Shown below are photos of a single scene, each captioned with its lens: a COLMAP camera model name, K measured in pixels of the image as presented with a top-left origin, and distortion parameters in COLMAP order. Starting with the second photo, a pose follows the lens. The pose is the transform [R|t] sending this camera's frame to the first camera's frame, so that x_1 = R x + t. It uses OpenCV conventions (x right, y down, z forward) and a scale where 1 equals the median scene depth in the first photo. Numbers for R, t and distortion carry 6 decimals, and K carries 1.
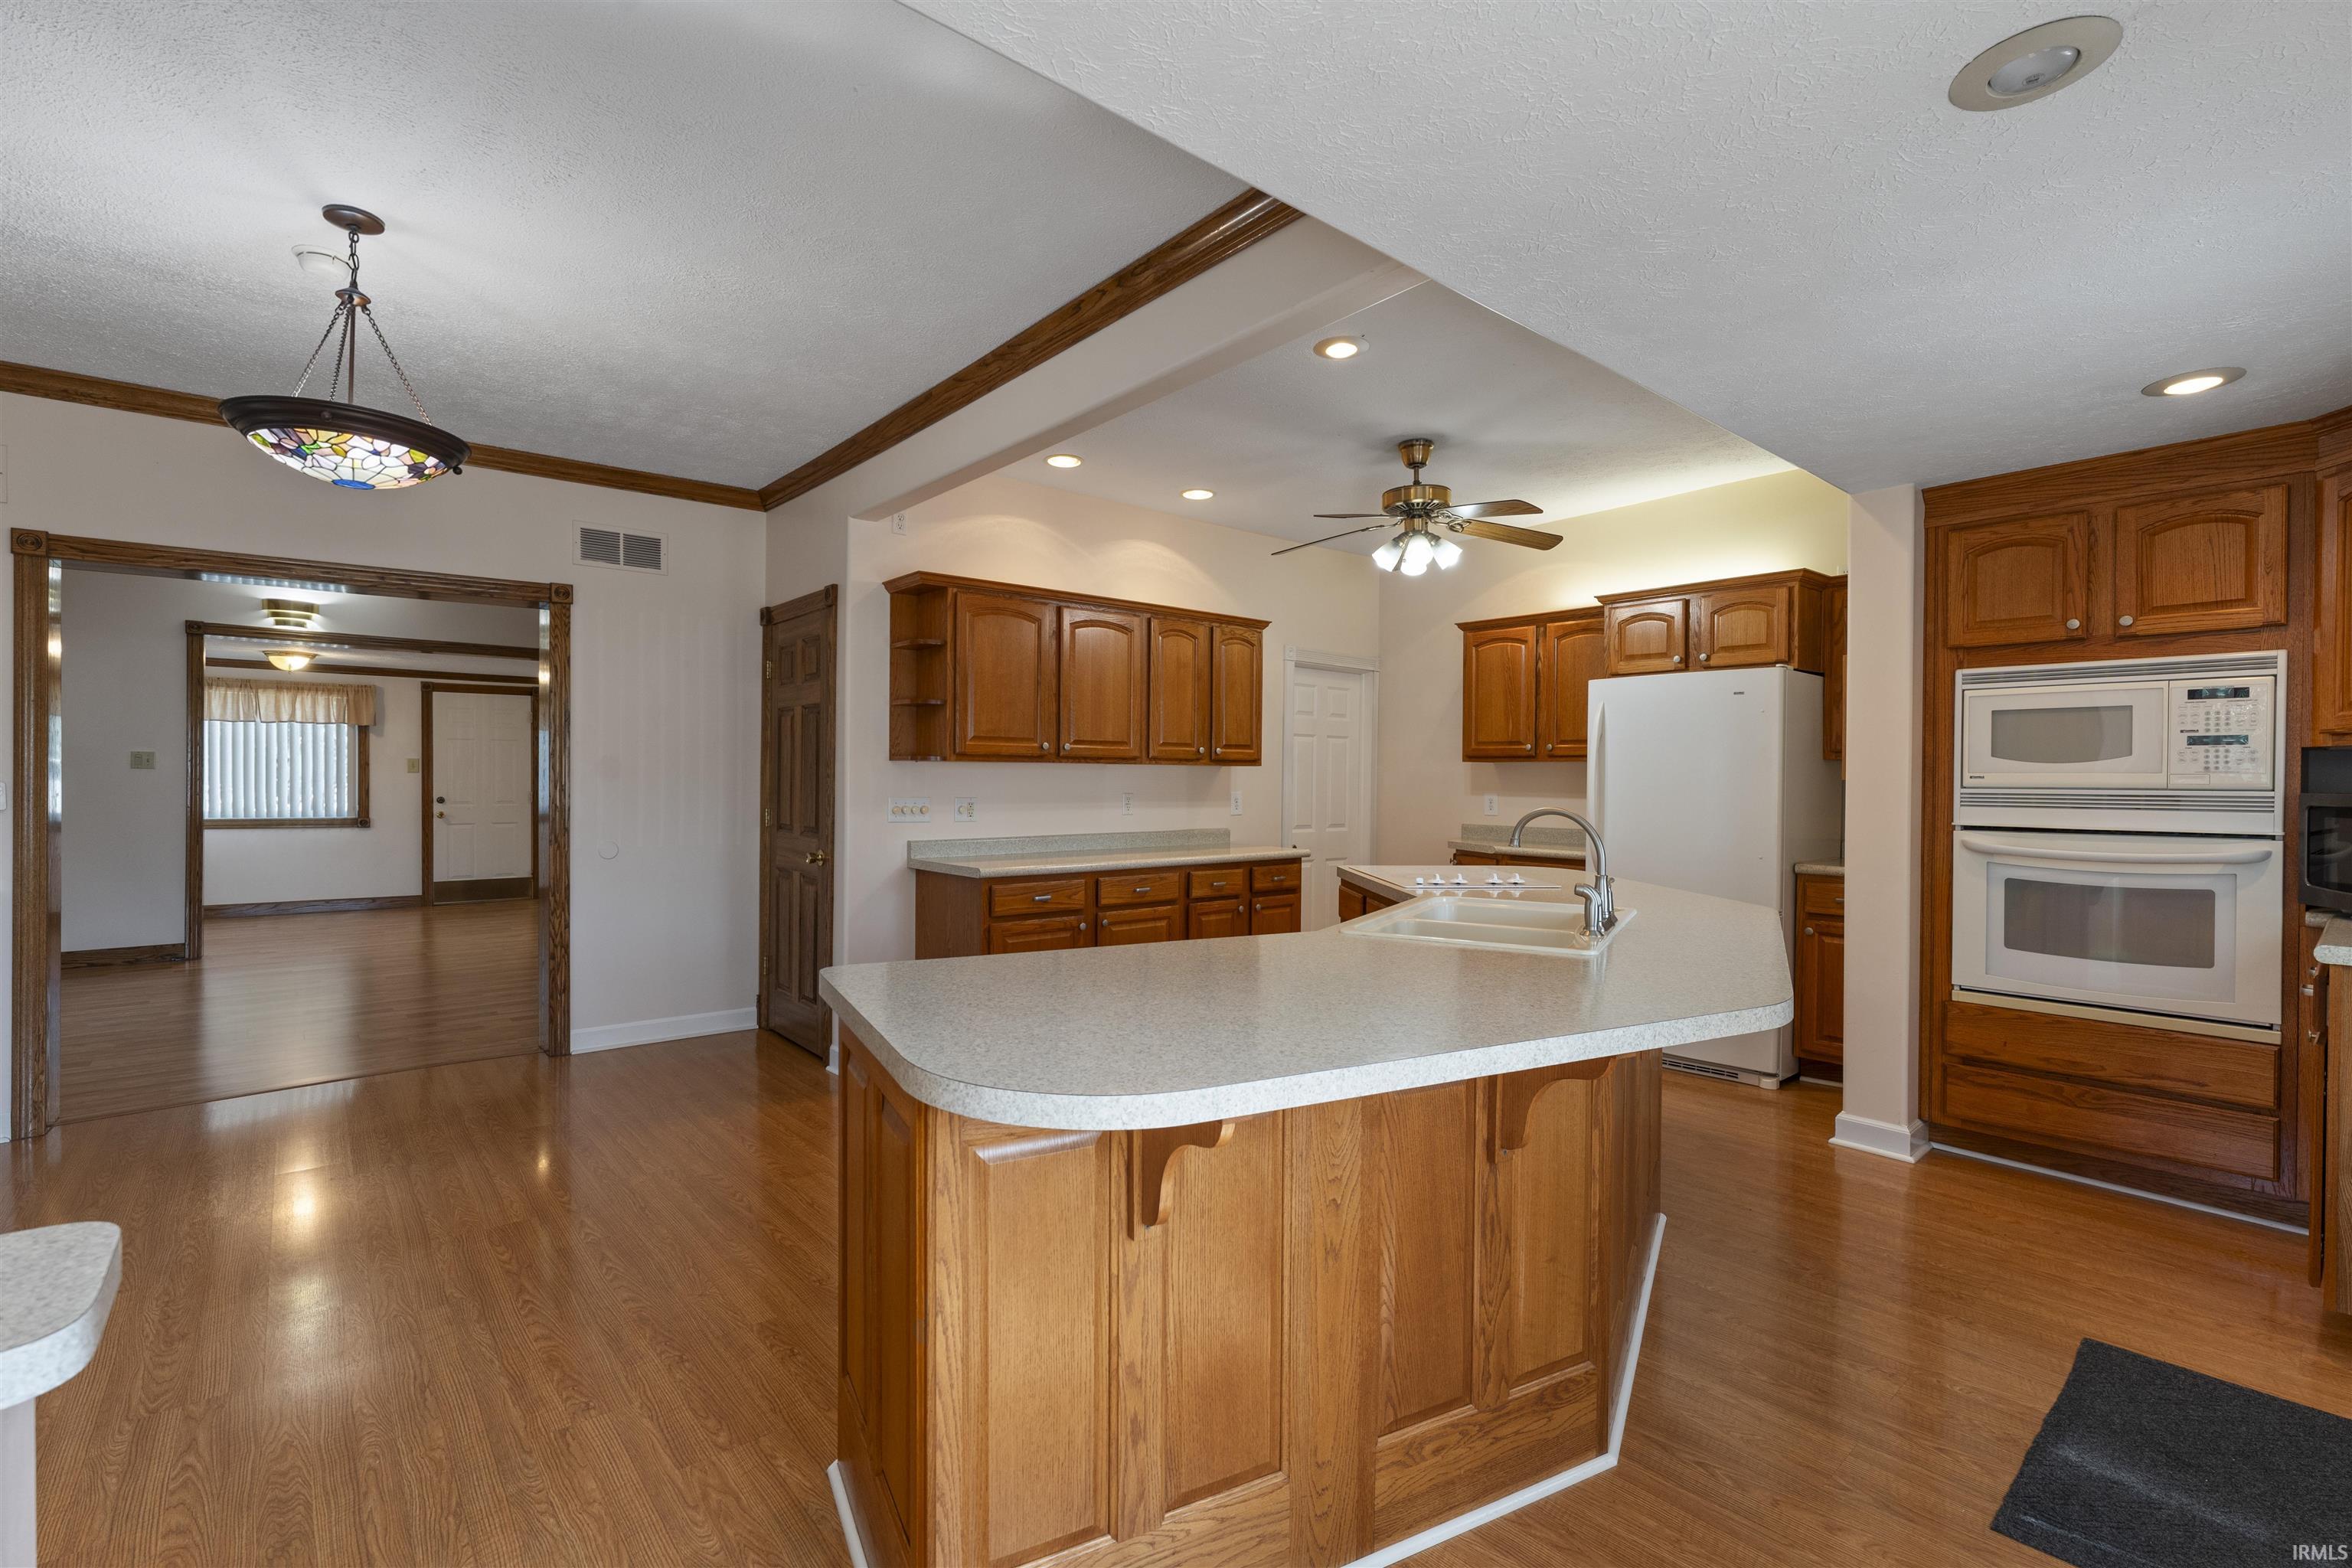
lens RADIAL K [[1051.7, 0, 1161.3], [0, 1051.7, 782.9], [0, 0, 1]] dist [0.009848, 0.000295]
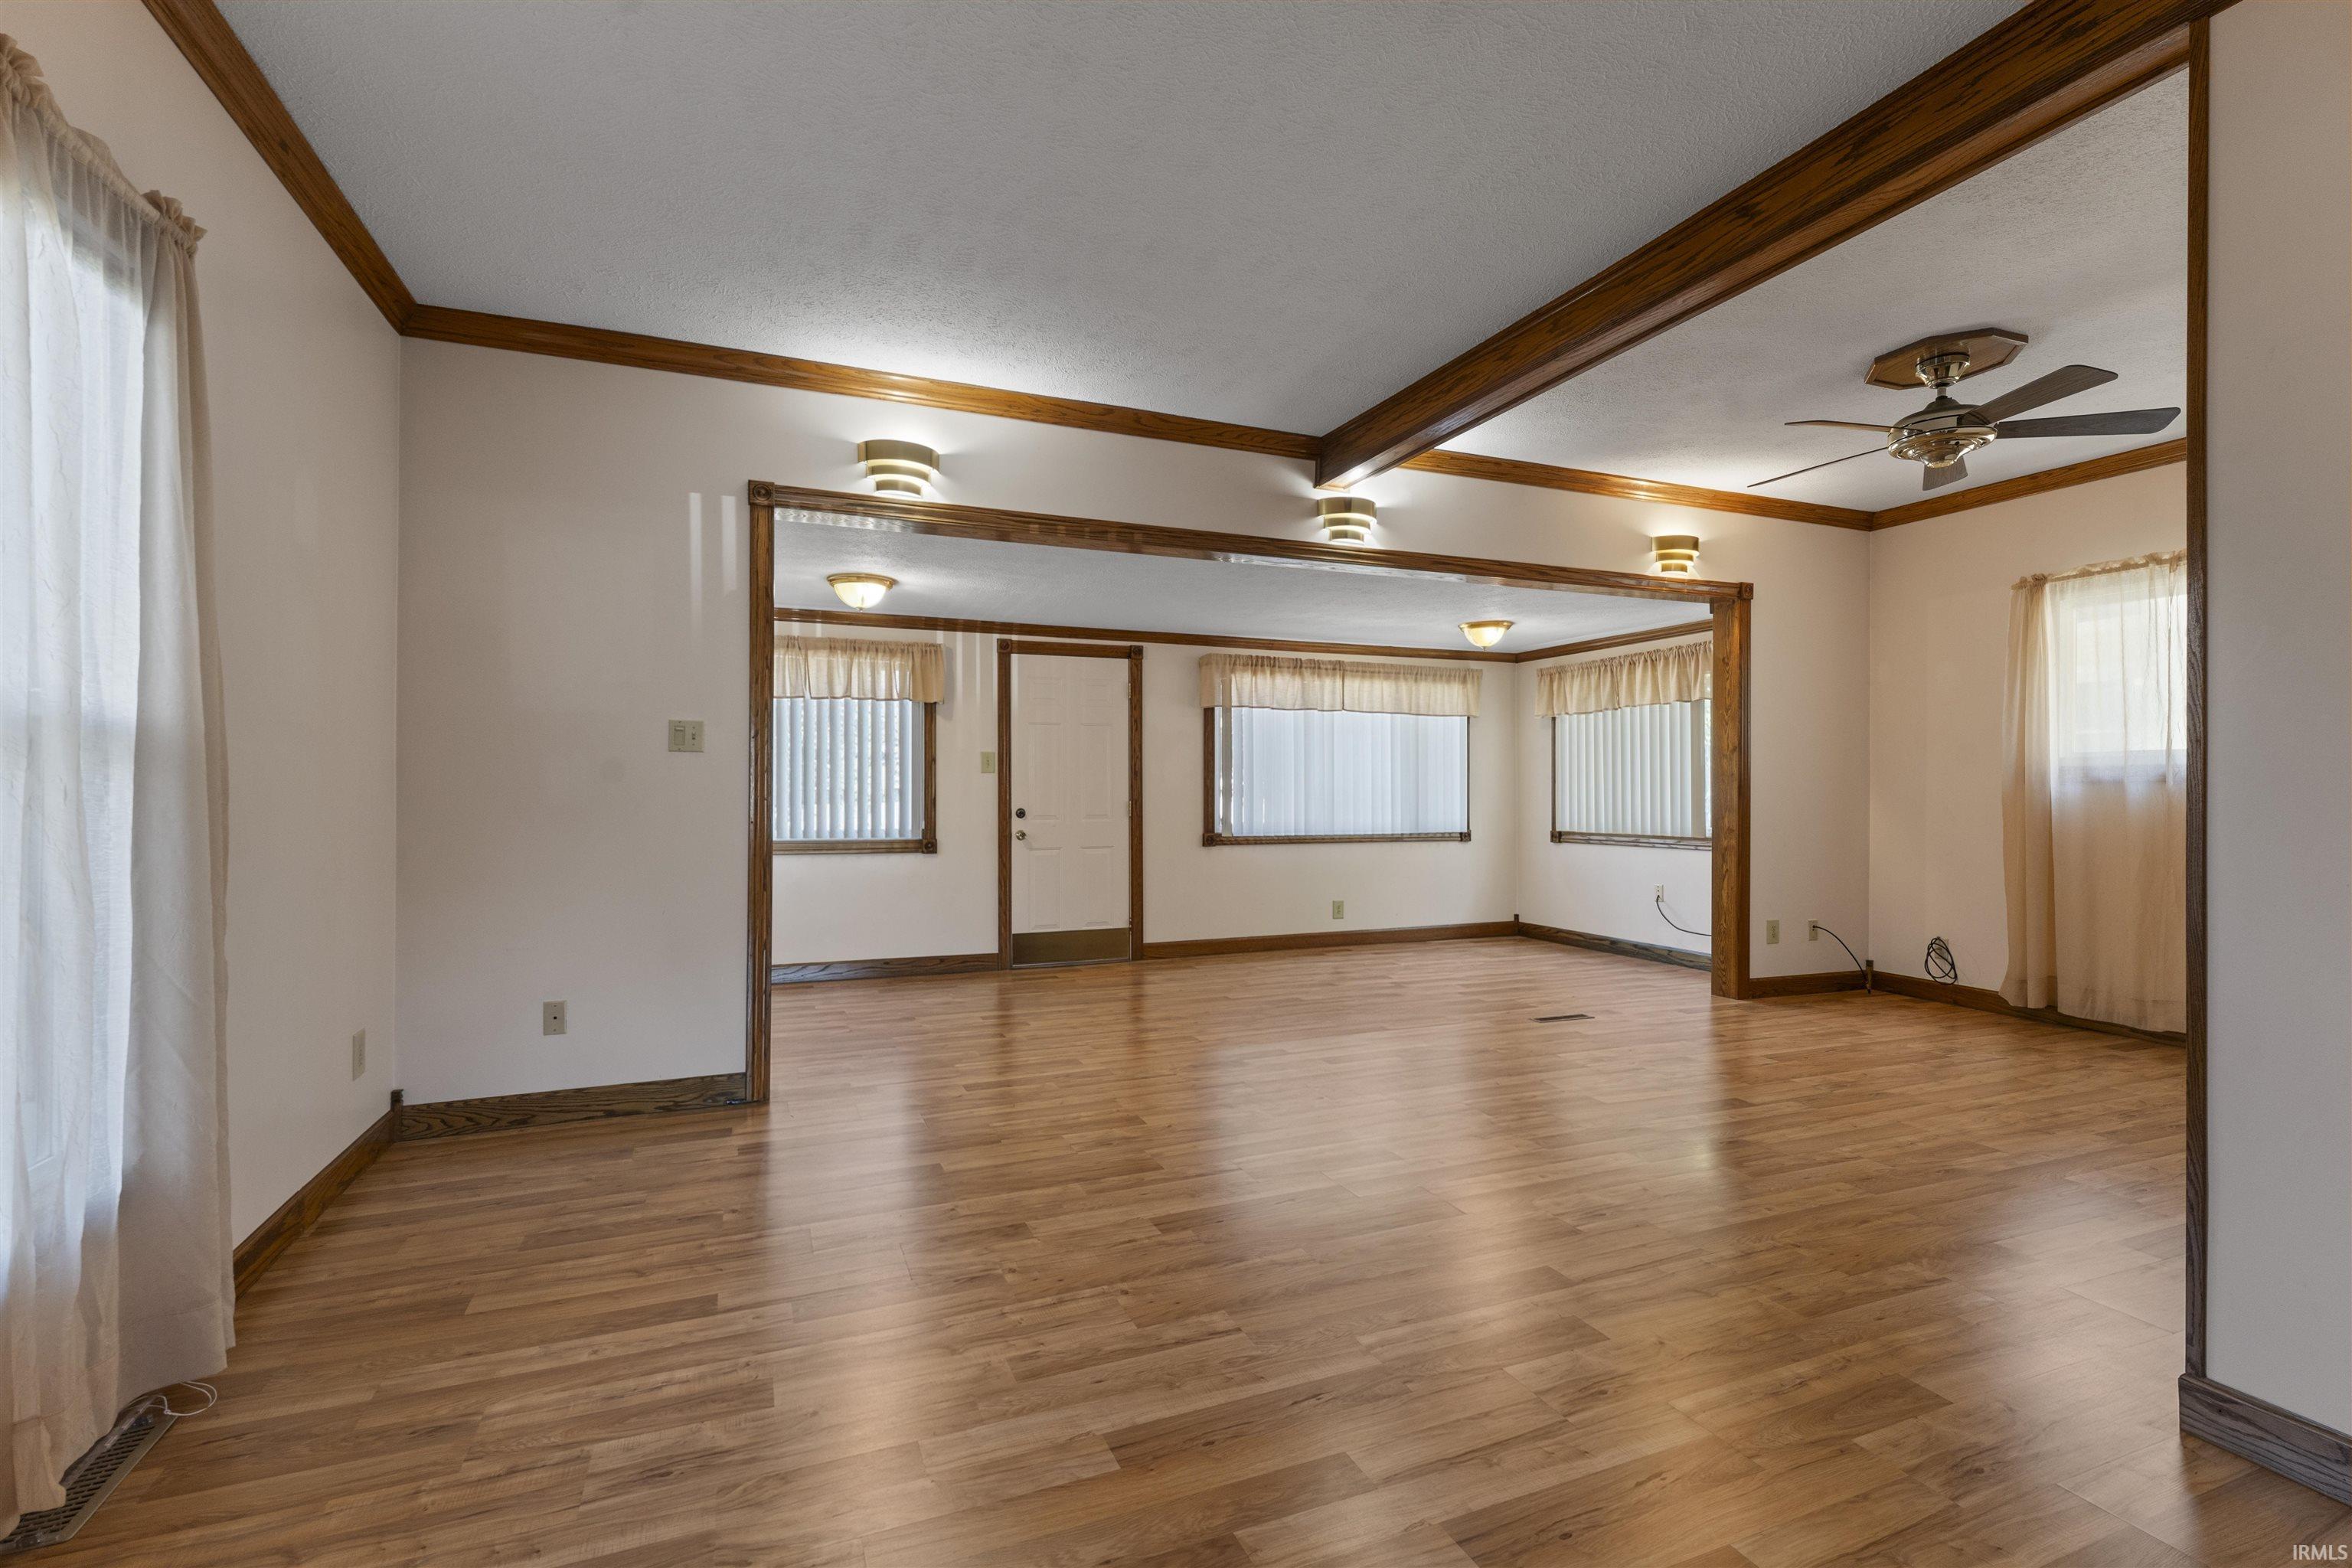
lens RADIAL K [[1051.7, 0, 1161.3], [0, 1051.7, 782.9], [0, 0, 1]] dist [0.009848, 0.000295]
pose [[0.950700, -0.006886, -0.310036, -0.412569], [0.000777, 0.999803, -0.019826, 0.010816], [0.310112, 0.018608, 0.950518, 0.413859]]
